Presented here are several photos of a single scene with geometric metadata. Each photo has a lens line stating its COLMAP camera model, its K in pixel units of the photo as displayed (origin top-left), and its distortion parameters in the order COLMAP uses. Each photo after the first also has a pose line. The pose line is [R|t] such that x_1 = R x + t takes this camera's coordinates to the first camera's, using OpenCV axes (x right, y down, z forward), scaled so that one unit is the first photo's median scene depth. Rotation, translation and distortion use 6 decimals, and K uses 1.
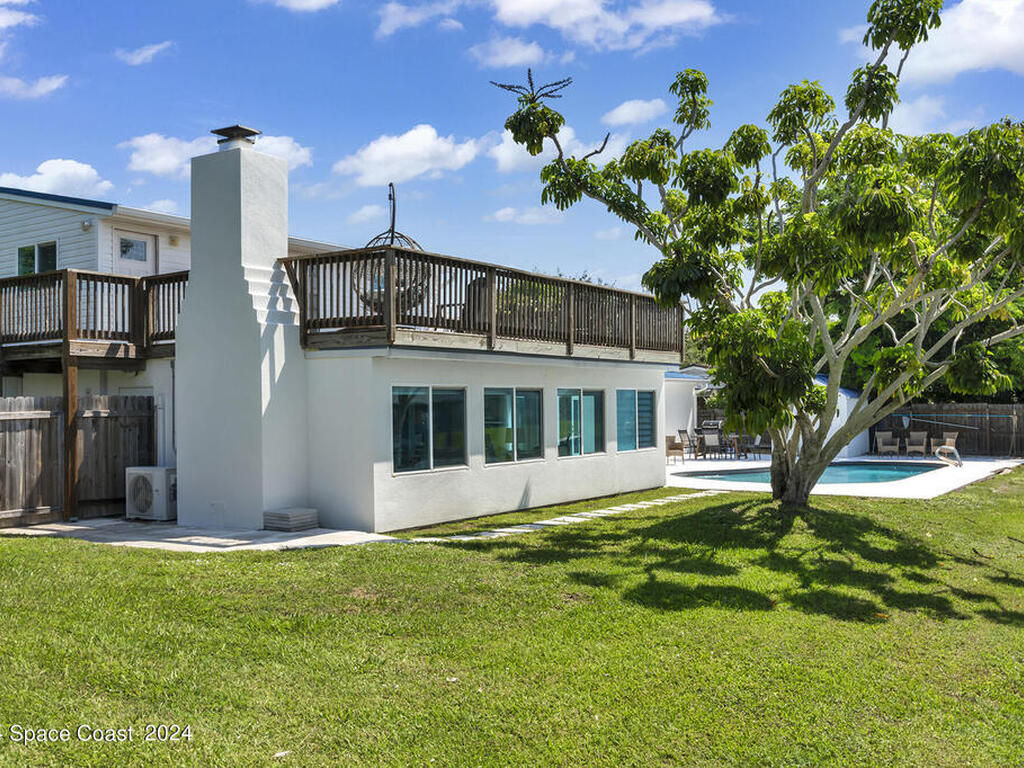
lens RADIAL K [[977.9, 0, 512.0], [0, 977.9, 384.0], [0, 0, 1]] dist [-0.003422, 0.002641]
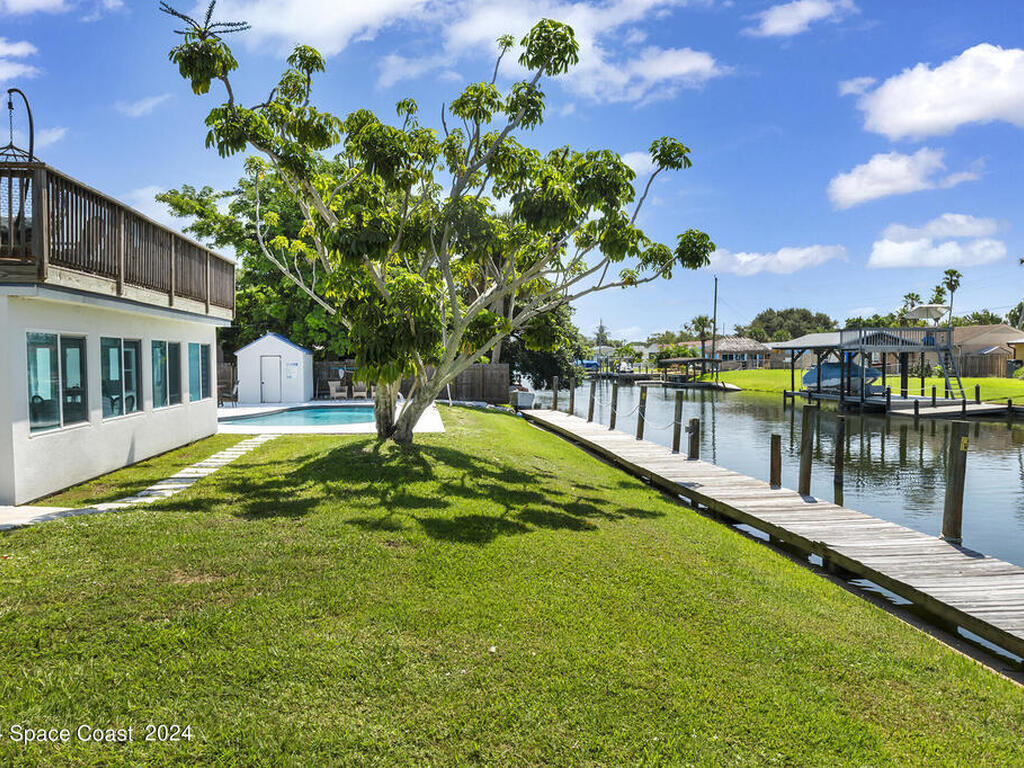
lens RADIAL K [[788.0, 0, 512.0], [0, 788.0, 384.0], [0, 0, 1]] dist [0.001741, 0.002235]
pose [[0.756720, -0.013027, 0.653609, -0.238161], [-0.020217, 0.998857, 0.043315, 0.008630], [-0.653427, -0.045991, 0.755592, 0.193146]]
